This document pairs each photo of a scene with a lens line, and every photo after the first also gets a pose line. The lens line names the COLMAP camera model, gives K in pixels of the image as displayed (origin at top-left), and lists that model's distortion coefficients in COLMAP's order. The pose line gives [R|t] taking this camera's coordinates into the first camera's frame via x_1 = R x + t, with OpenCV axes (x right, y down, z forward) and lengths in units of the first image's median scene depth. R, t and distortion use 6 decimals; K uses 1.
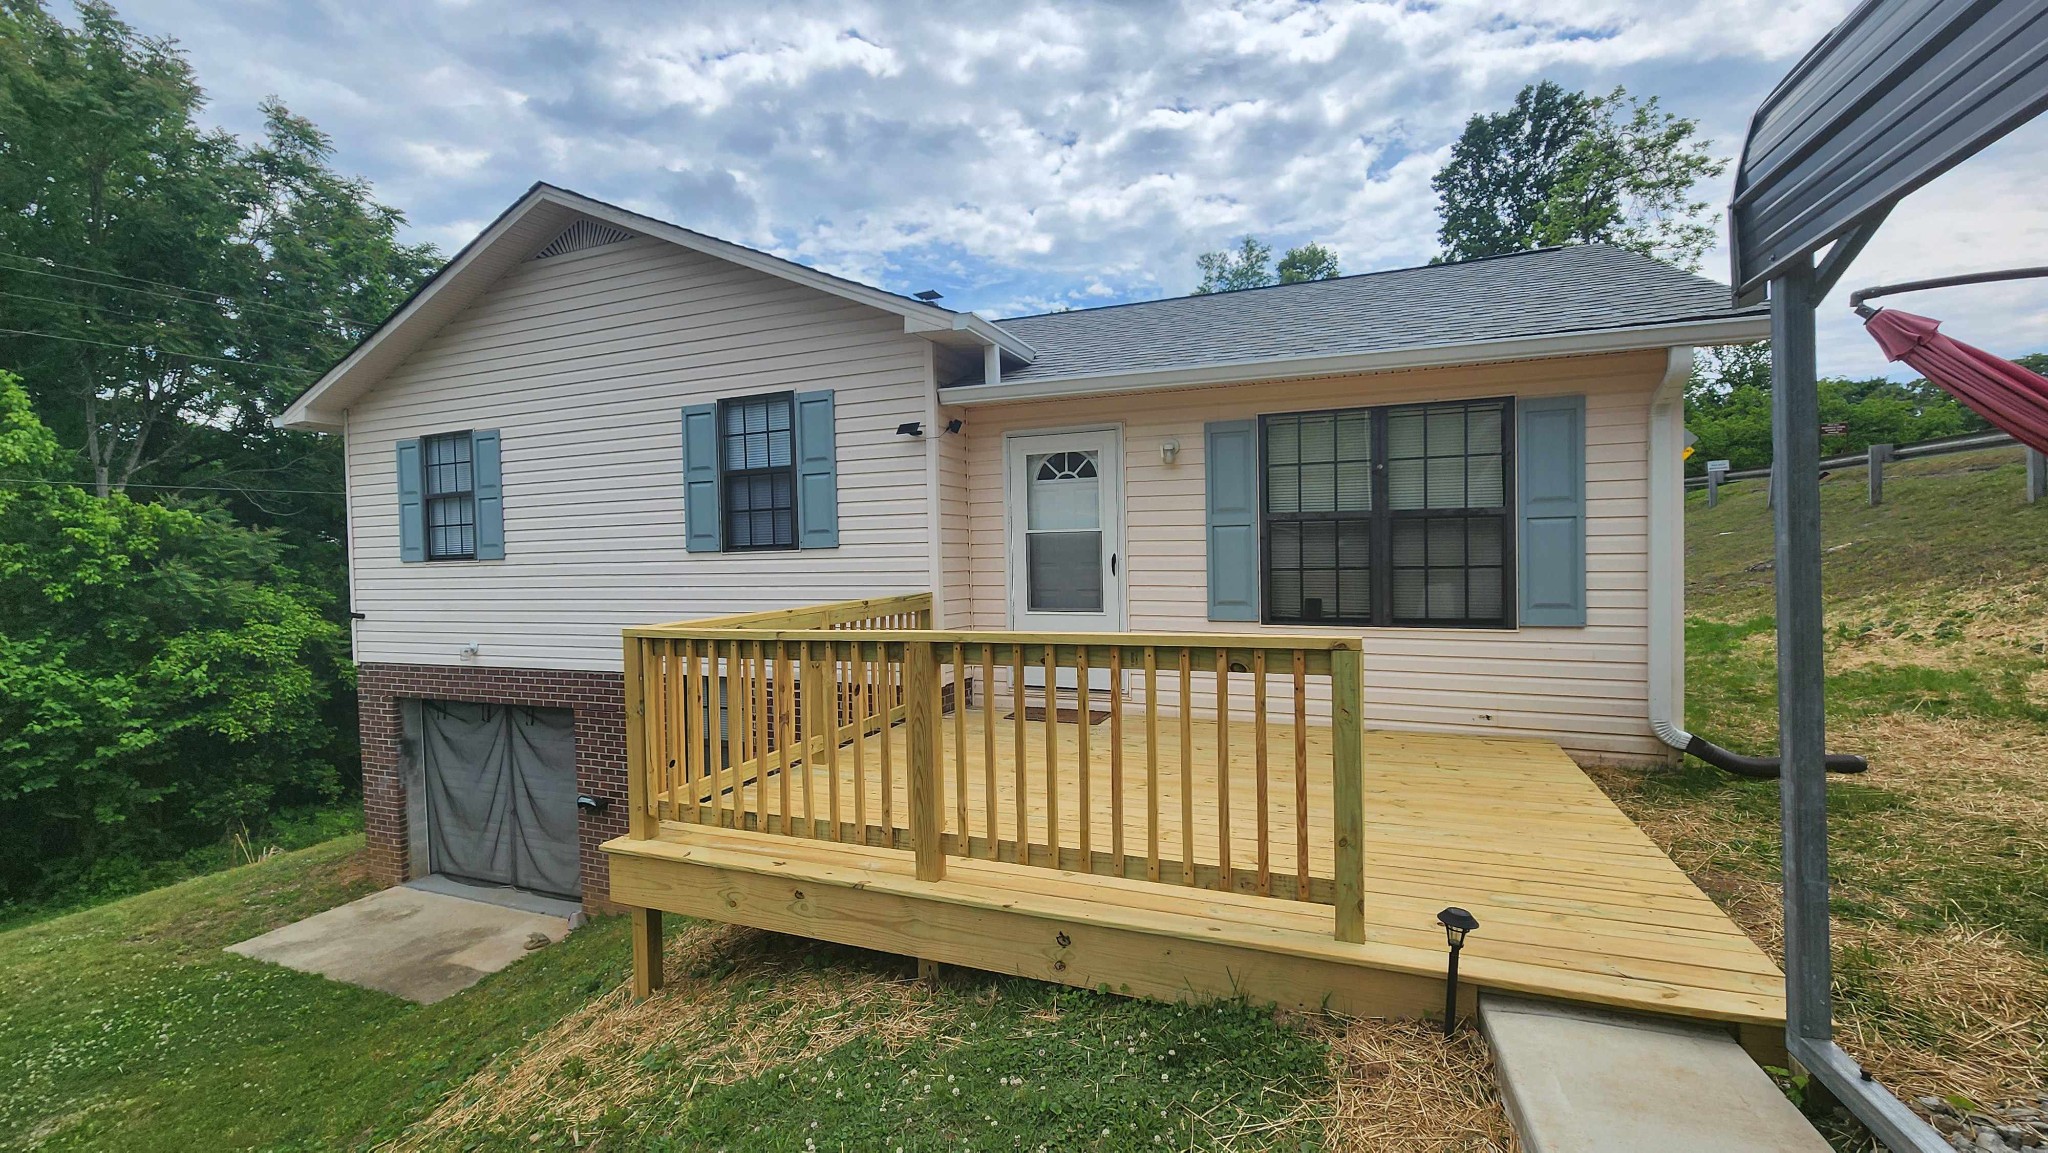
lens RADIAL K [[843.8, 0, 1030.7], [0, 843.8, 582.8], [0, 0, 1]] dist [-0.001646, 0.001015]
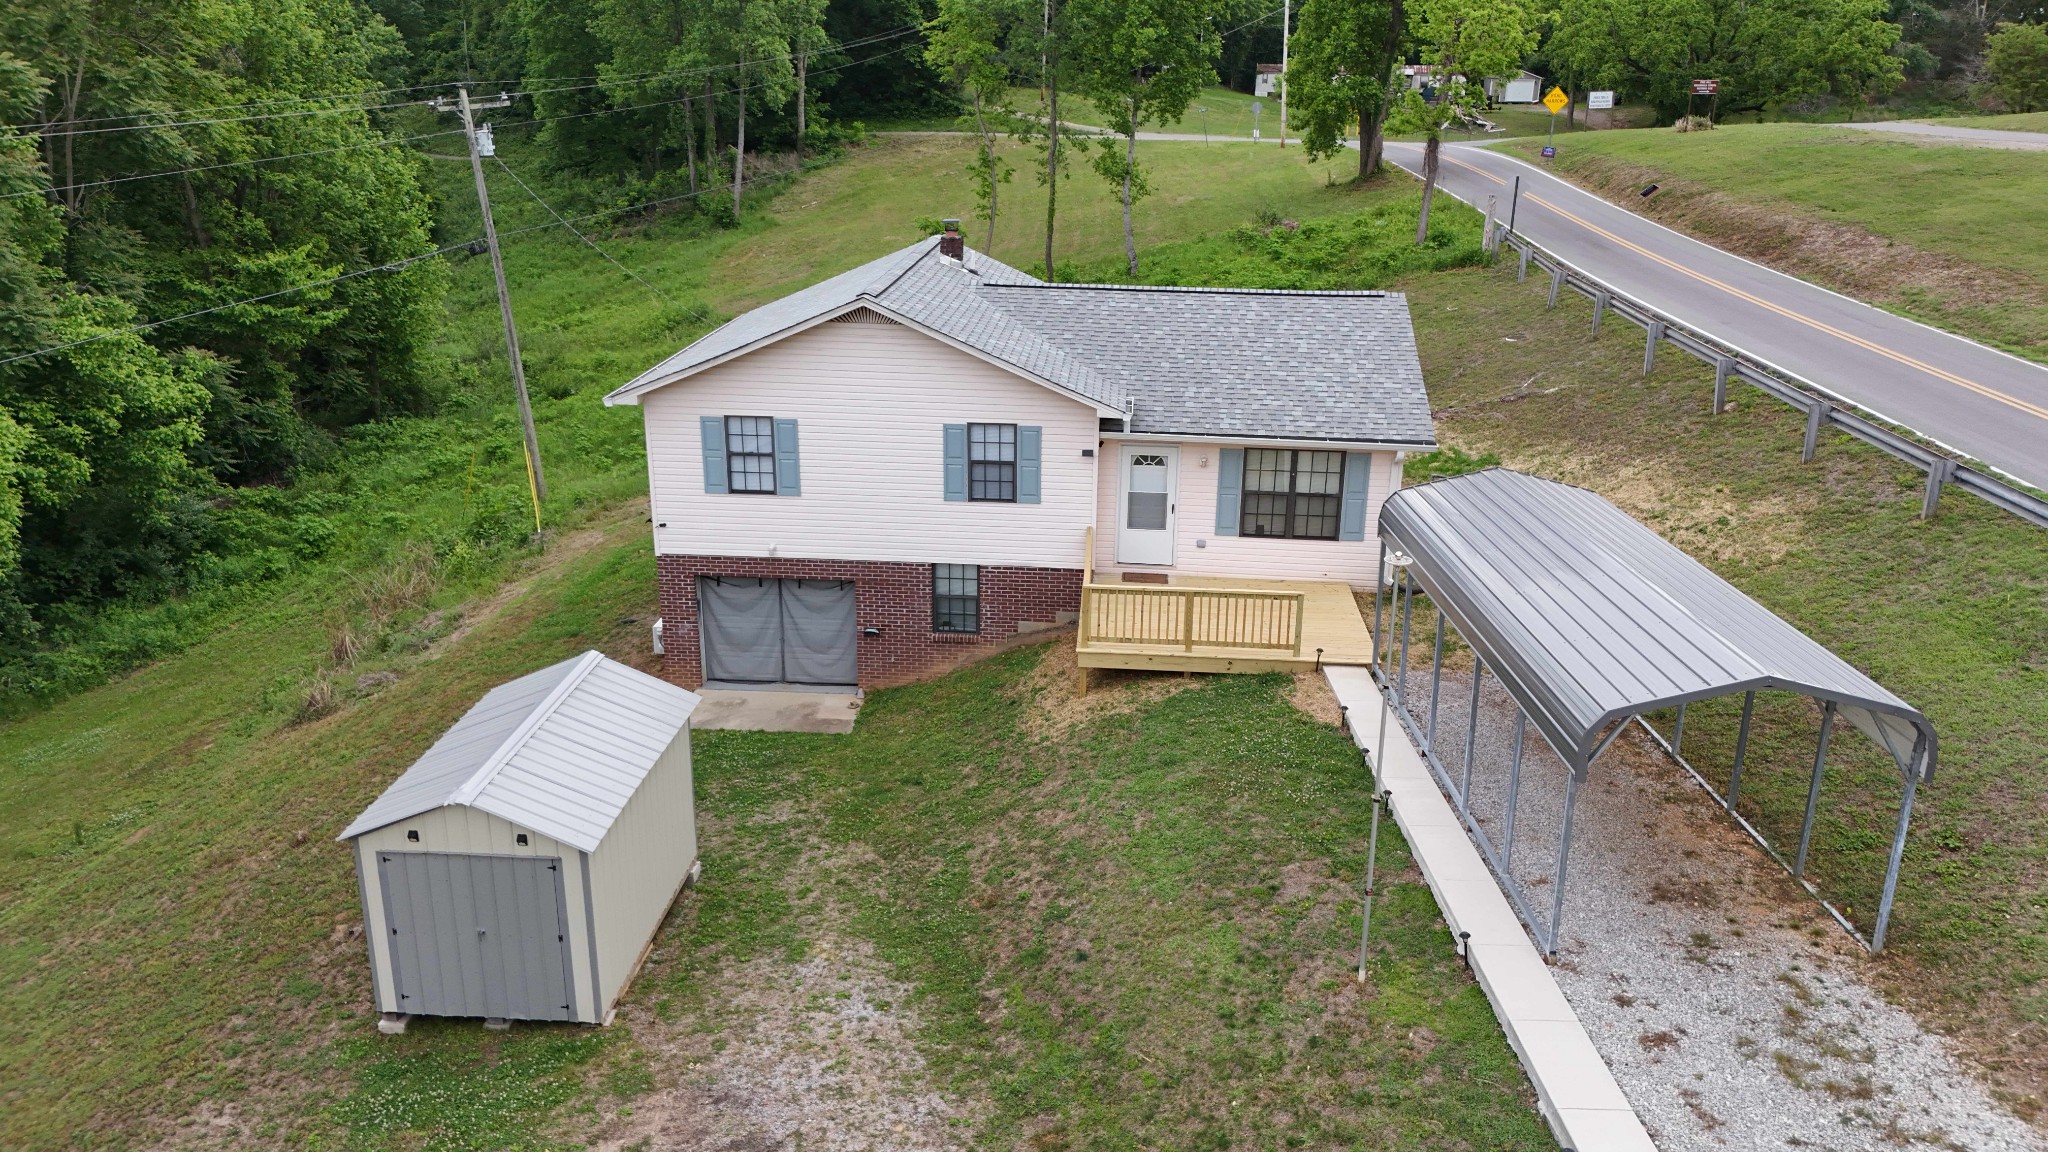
lens RADIAL K [[1505.1, 0, 1028.5], [0, 1505.1, 578.5], [0, 0, 1]] dist [0.073229, -0.067917]
pose [[0.952077, -0.066564, 0.298529, -1.339708], [-0.023235, 0.957470, 0.287595, -0.900287], [-0.304976, -0.280749, 0.910038, -2.300909]]
